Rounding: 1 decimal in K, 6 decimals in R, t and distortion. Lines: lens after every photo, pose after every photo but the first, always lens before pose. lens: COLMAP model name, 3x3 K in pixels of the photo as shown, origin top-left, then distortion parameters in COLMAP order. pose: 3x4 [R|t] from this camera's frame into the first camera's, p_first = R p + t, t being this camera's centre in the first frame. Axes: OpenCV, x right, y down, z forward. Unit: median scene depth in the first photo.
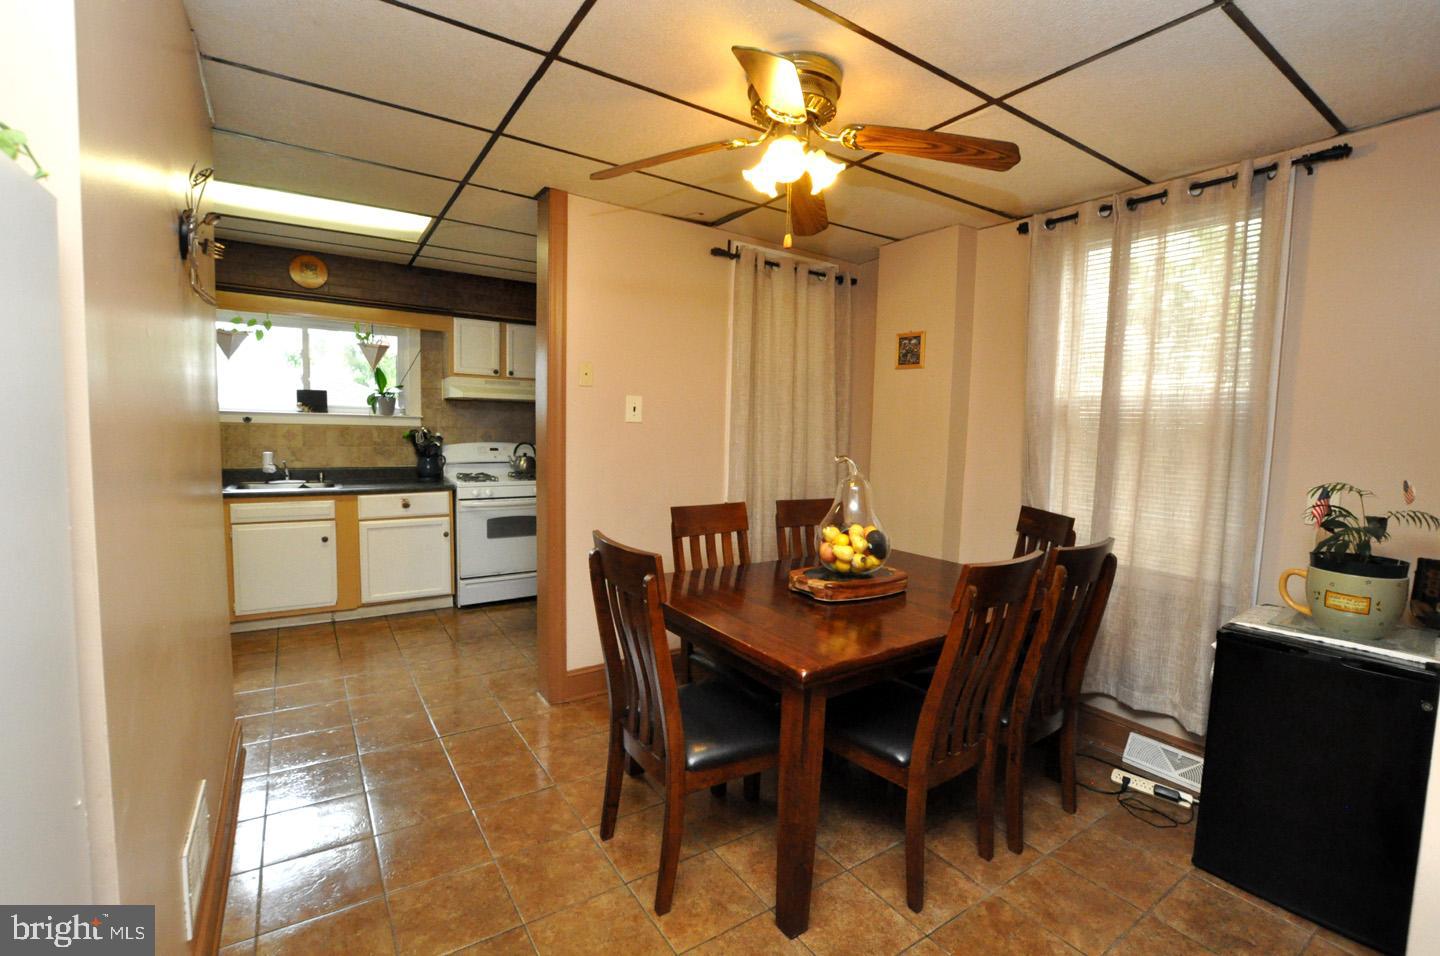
lens RADIAL K [[631.5, 0, 726.7], [0, 631.5, 479.6], [0, 0, 1]] dist [-0.034556, 0.004416]
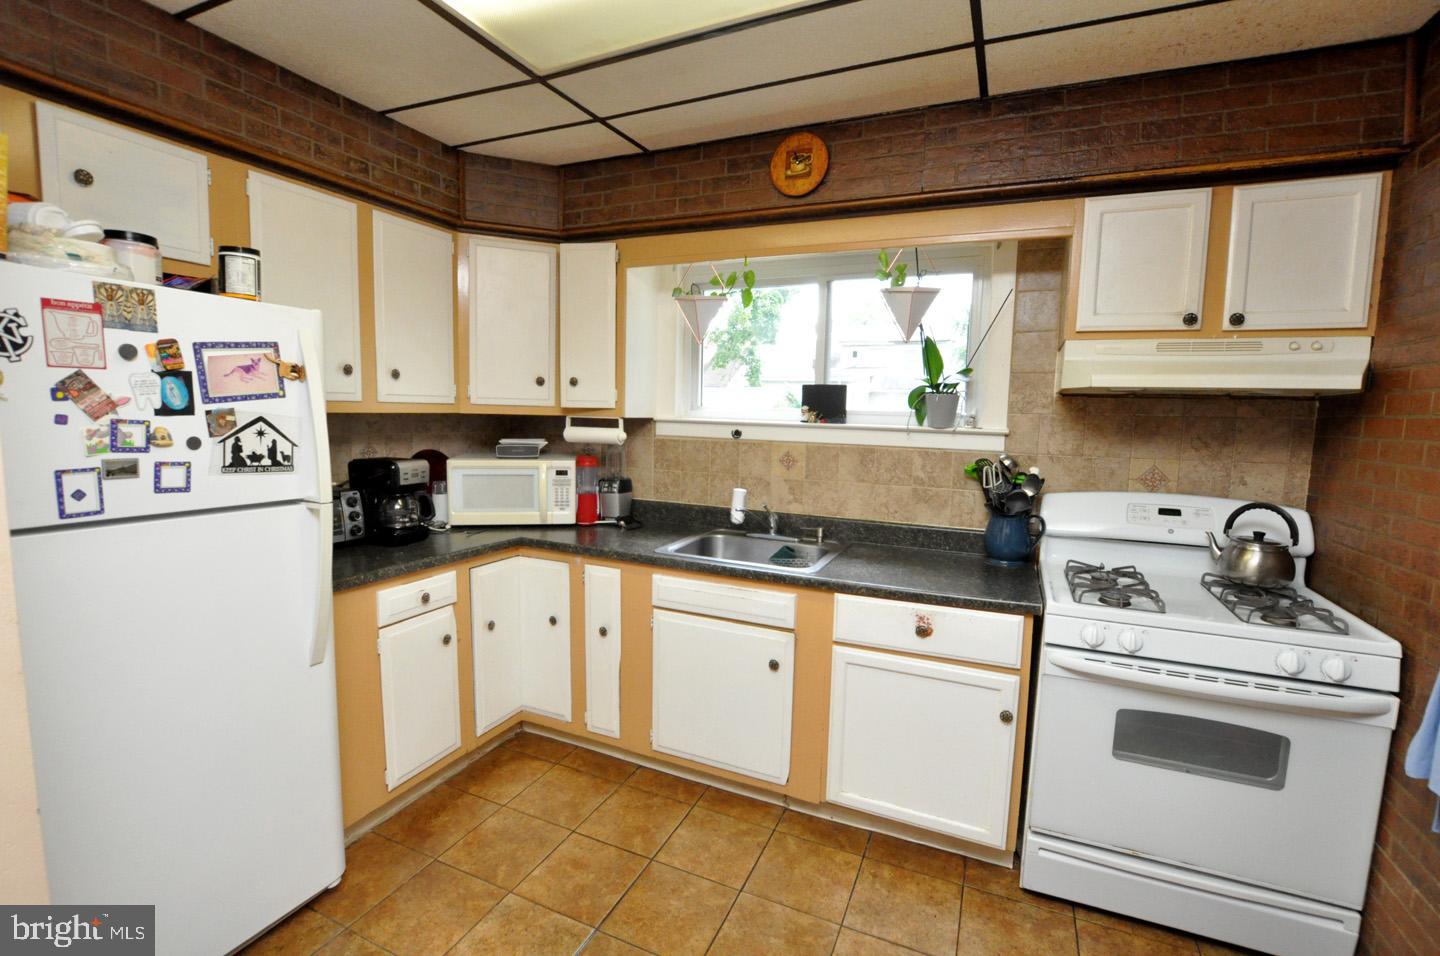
lens RADIAL K [[631.5, 0, 723.3], [0, 631.5, 478.8], [0, 0, 1]] dist [-0.034556, 0.004416]
pose [[0.523819, 0.076697, -0.848370, -0.199504], [-0.077128, 0.996118, 0.042433, -0.071672], [0.848331, 0.043206, 0.527701, 0.594657]]
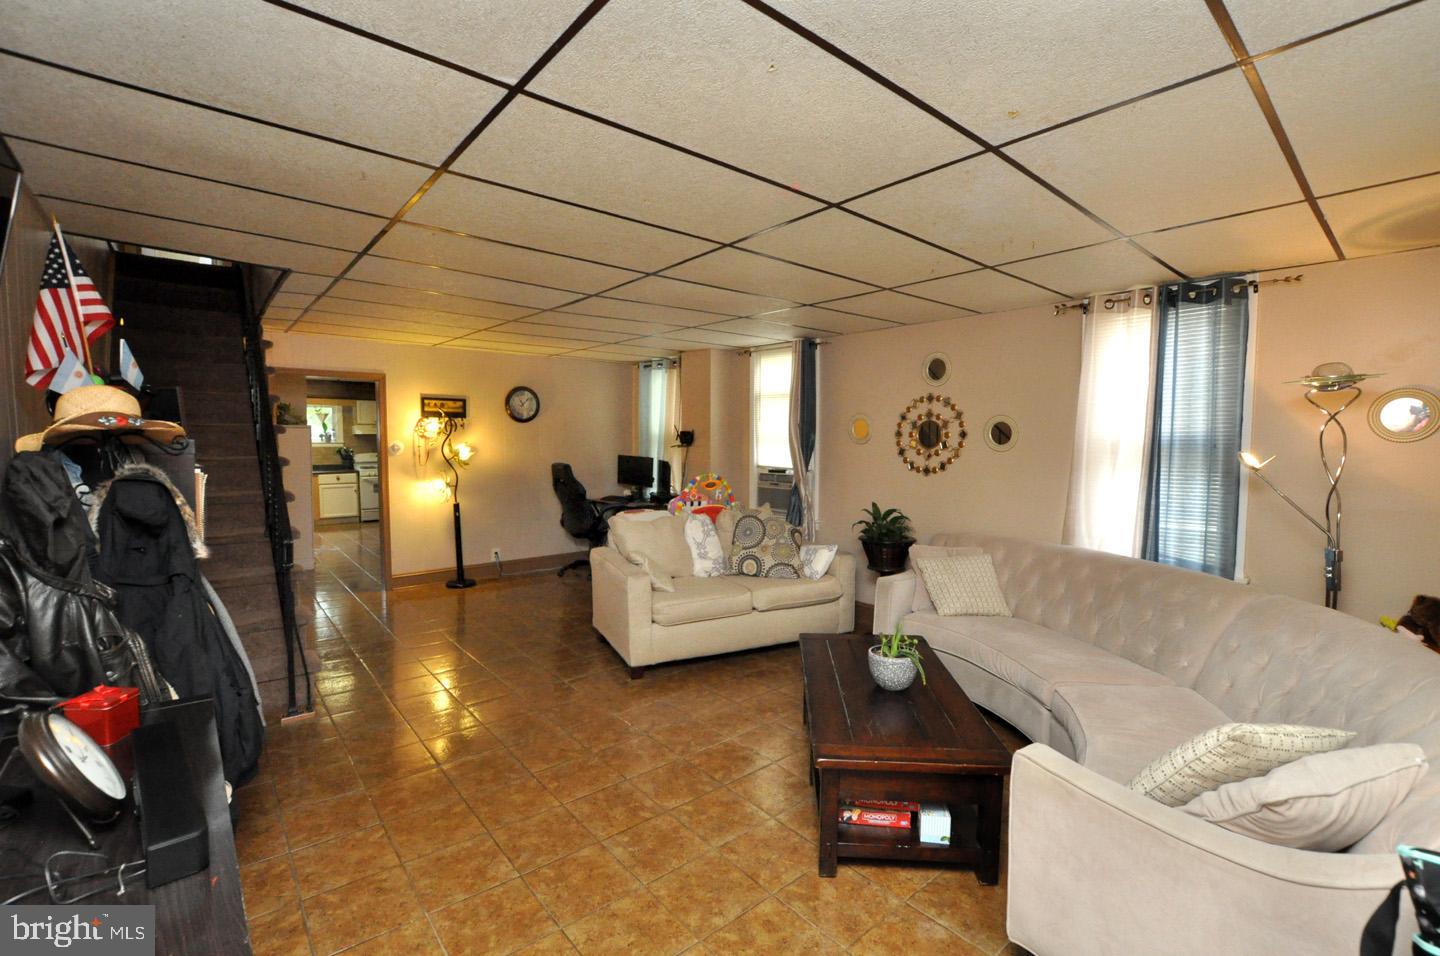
lens RADIAL K [[631.5, 0, 722.7], [0, 631.5, 477.8], [0, 0, 1]] dist [-0.034556, 0.004416]
pose [[0.994719, -0.030446, 0.098020, 0.705937], [0.032395, 0.999307, -0.018346, 0.123257], [-0.097393, 0.021425, 0.995015, -1.489744]]
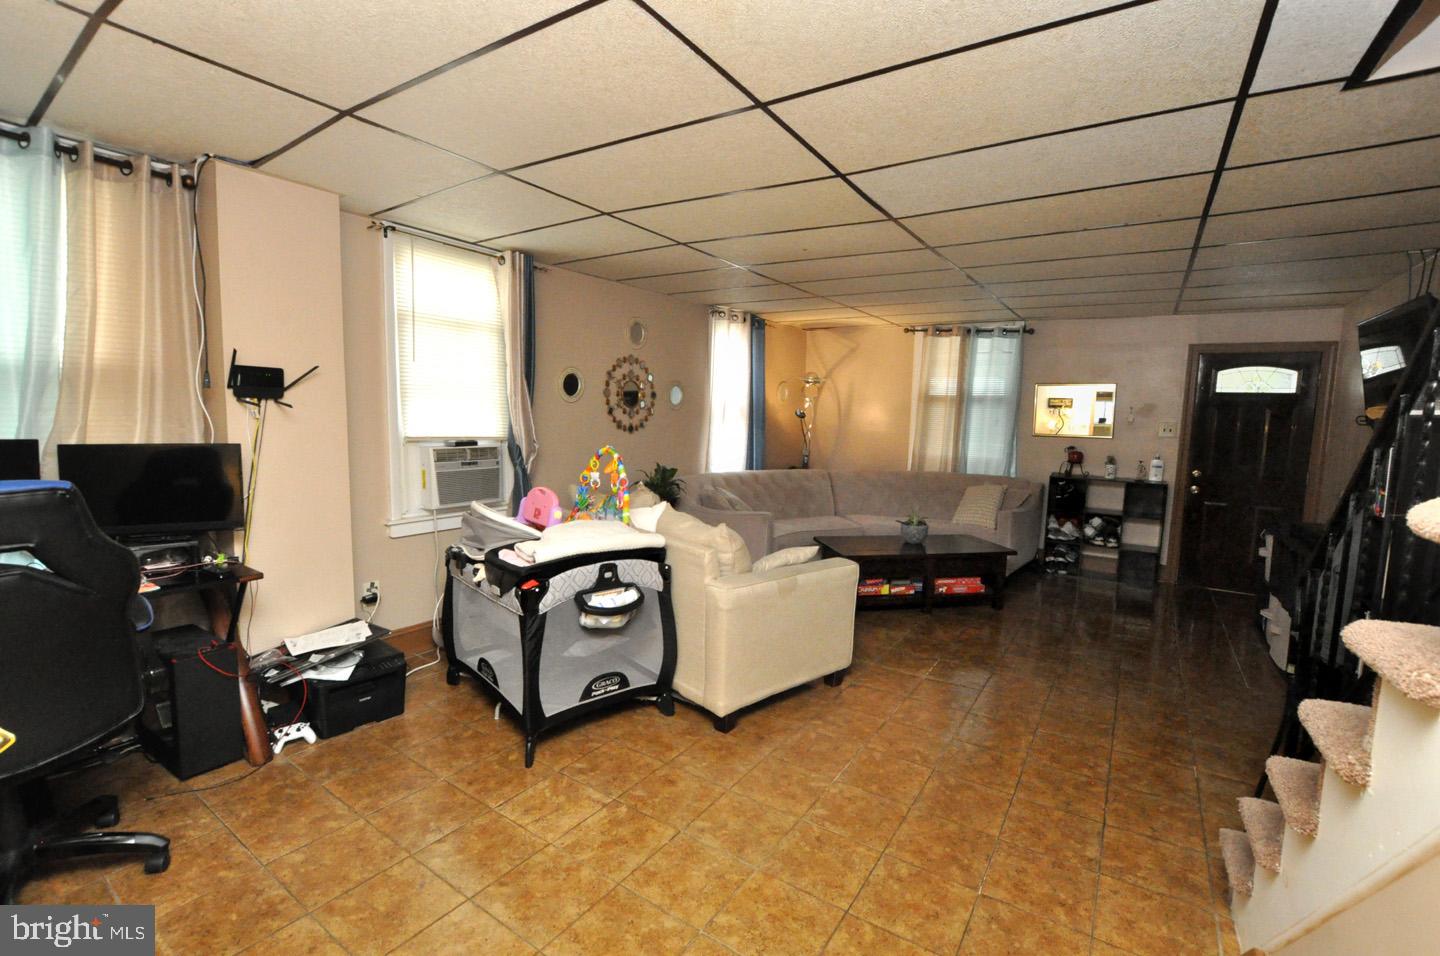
lens RADIAL K [[631.5, 0, 723.0], [0, 631.5, 473.1], [0, 0, 1]] dist [-0.034556, 0.004416]
pose [[-0.364690, -0.134686, 0.921336, 0.070907], [0.039030, 0.986402, 0.159647, 0.012611], [-0.930310, 0.094181, -0.354475, -0.265727]]
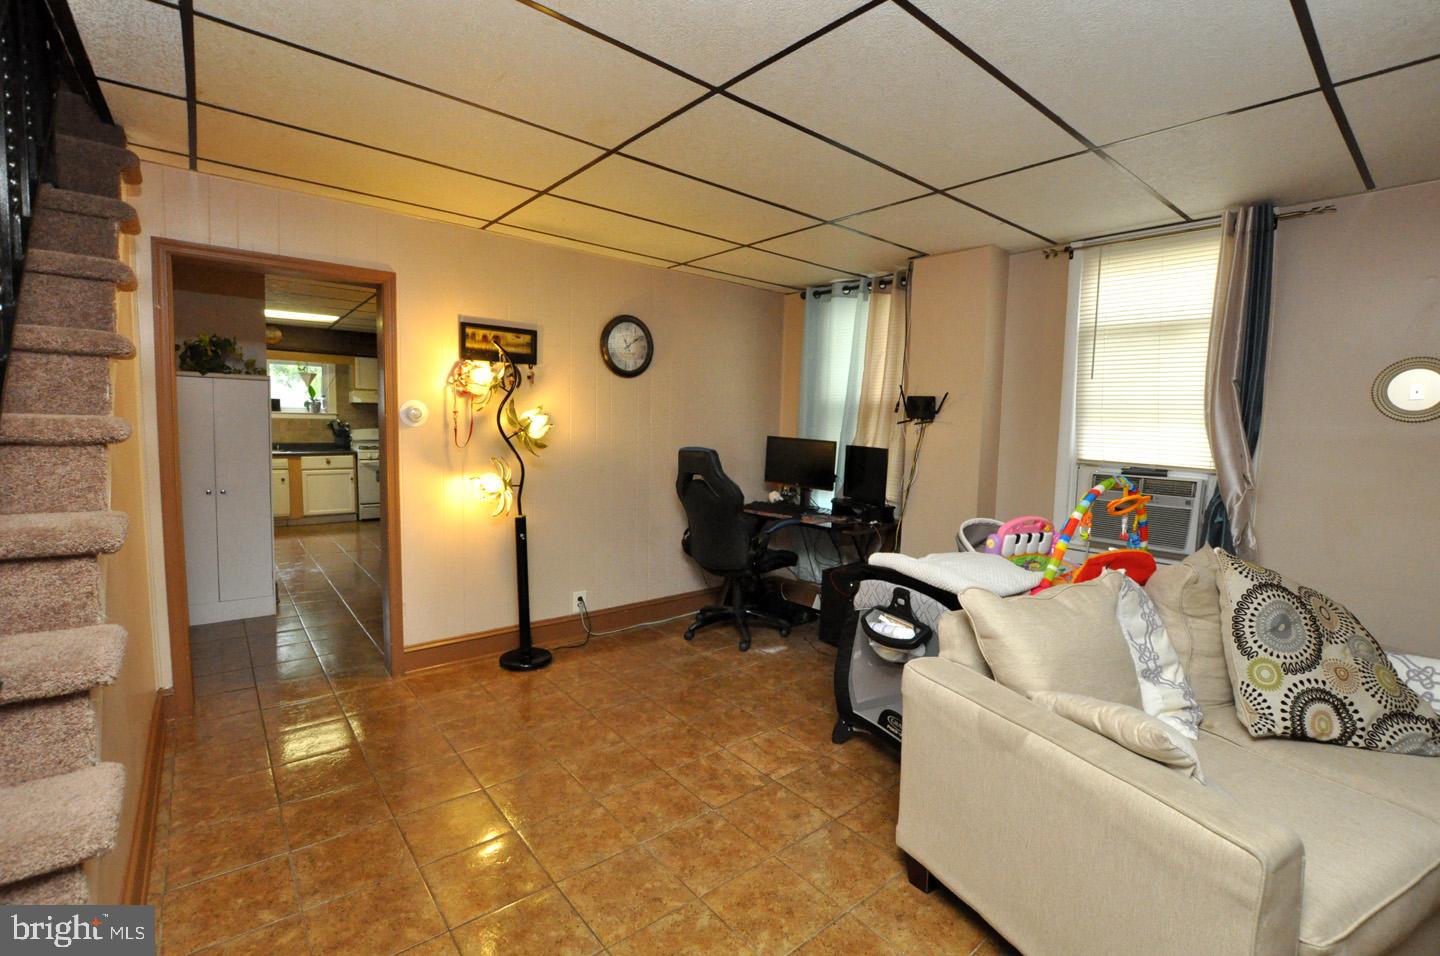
lens RADIAL K [[631.5, 0, 724.6], [0, 631.5, 478.9], [0, 0, 1]] dist [-0.034556, 0.004416]
pose [[0.995635, -0.011932, 0.092566, 0.437358], [0.011566, 0.999923, 0.004493, 0.089029], [-0.092612, -0.003403, 0.995696, -0.853182]]
